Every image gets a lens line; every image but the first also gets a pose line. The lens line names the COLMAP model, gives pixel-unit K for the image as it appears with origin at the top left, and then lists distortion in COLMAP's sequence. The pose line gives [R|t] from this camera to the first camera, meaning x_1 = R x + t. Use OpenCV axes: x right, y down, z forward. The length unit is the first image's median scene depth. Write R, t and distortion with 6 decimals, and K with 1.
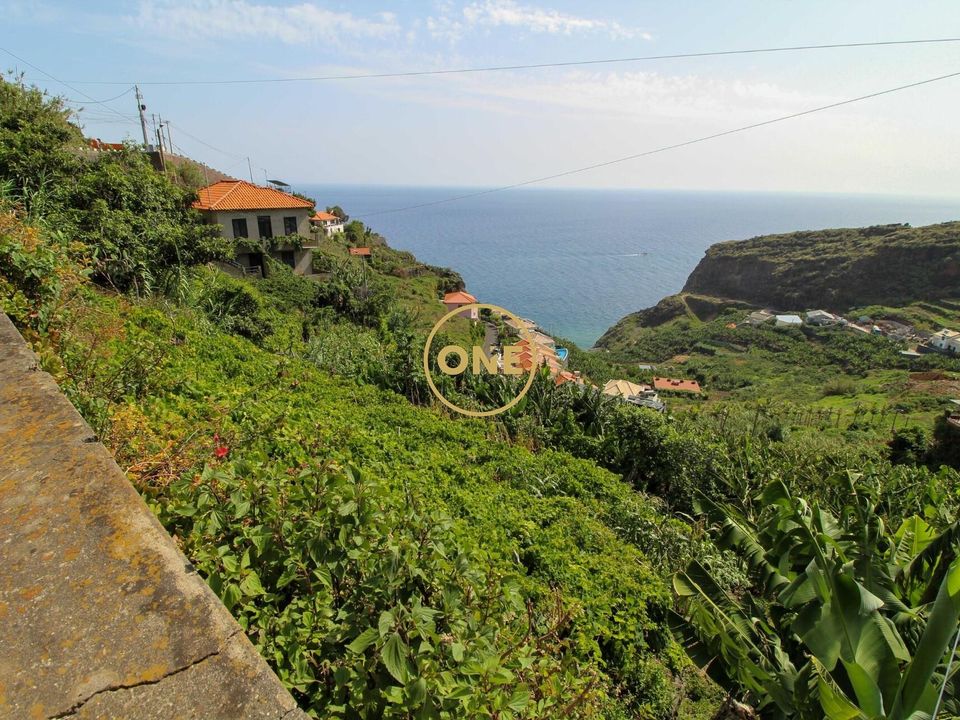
lens RADIAL K [[493.1, 0, 479.8], [0, 493.1, 351.7], [0, 0, 1]] dist [-0.004654, -0.007521]
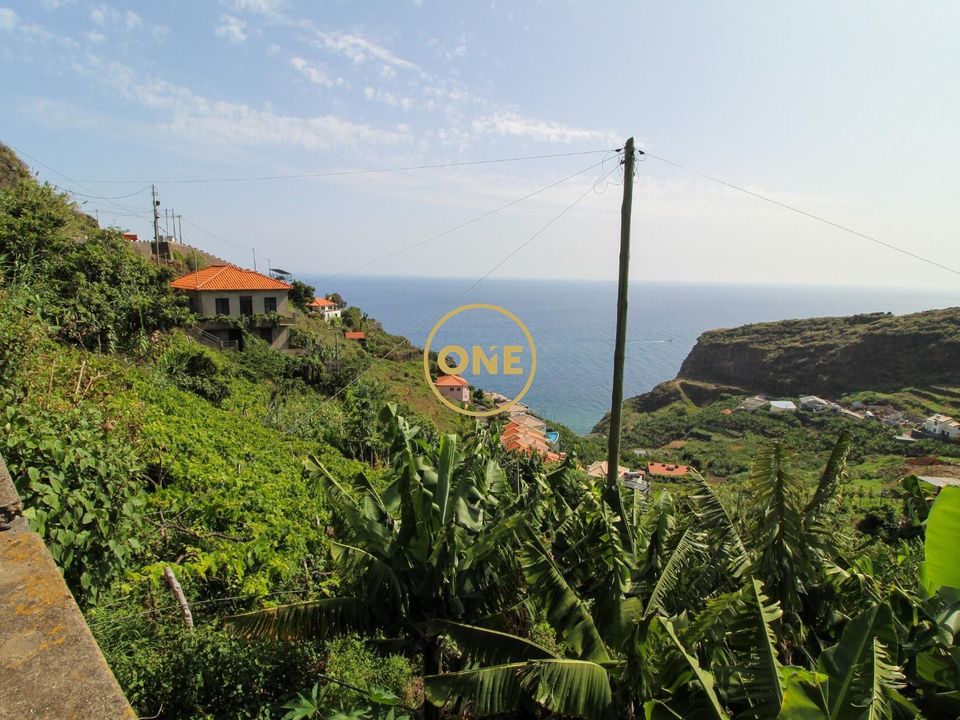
lens RADIAL K [[493.1, 0, 478.0], [0, 493.1, 357.3], [0, 0, 1]] dist [-0.004654, -0.007521]
pose [[0.999975, 0.005548, -0.004343, 0.076859], [-0.006177, 0.986812, -0.161755, 0.030461], [0.003388, 0.161778, 0.986821, -0.054264]]
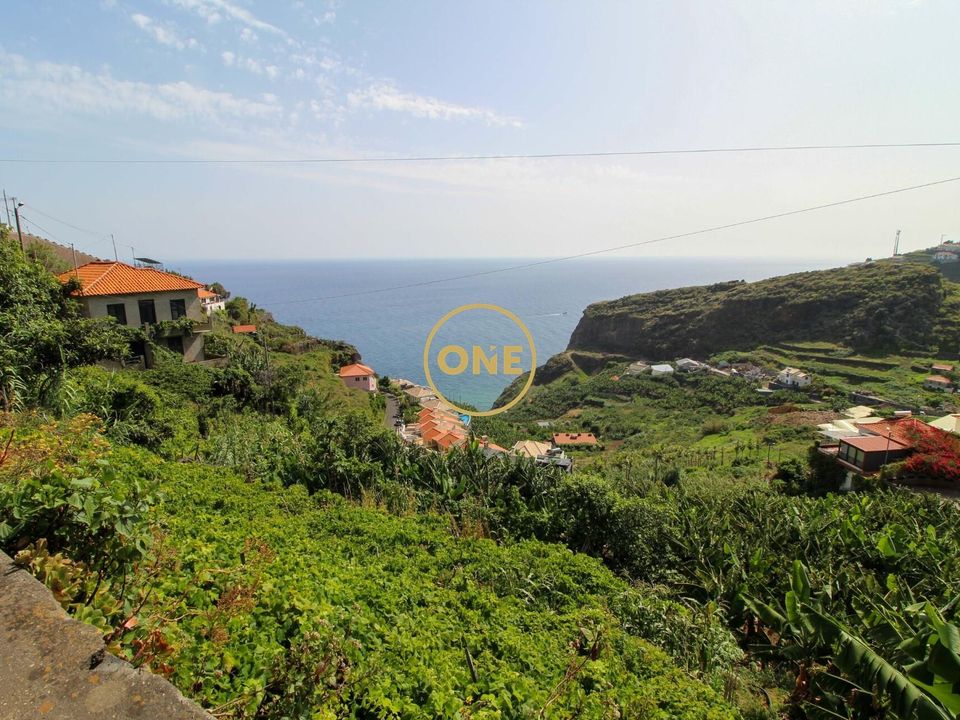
lens RADIAL K [[493.1, 0, 475.5], [0, 493.1, 357.2], [0, 0, 1]] dist [-0.004654, -0.007521]
pose [[0.976582, -0.064379, 0.205289, -0.040697], [0.089170, 0.989483, -0.113892, -0.015914], [-0.195798, 0.129530, 0.972052, 0.026575]]
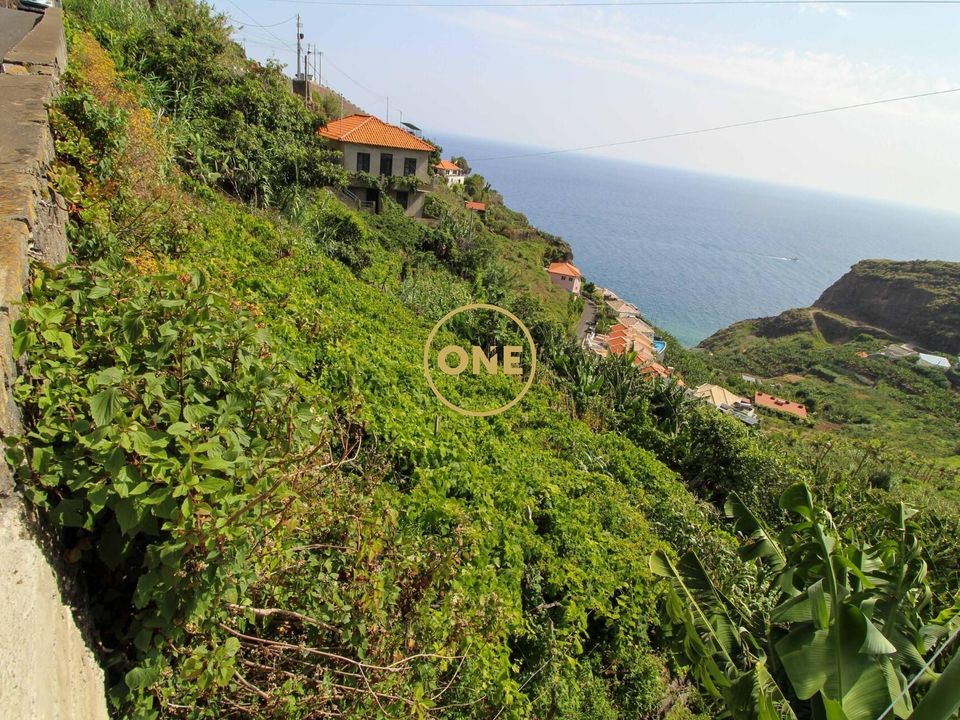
lens RADIAL K [[493.1, 0, 480.4], [0, 493.1, 355.3], [0, 0, 1]] dist [-0.004654, -0.007521]
pose [[0.963303, 0.204014, -0.174429, 0.013501], [-0.190729, 0.977510, 0.089987, 0.005641], [0.188865, -0.053416, 0.980549, 0.004488]]
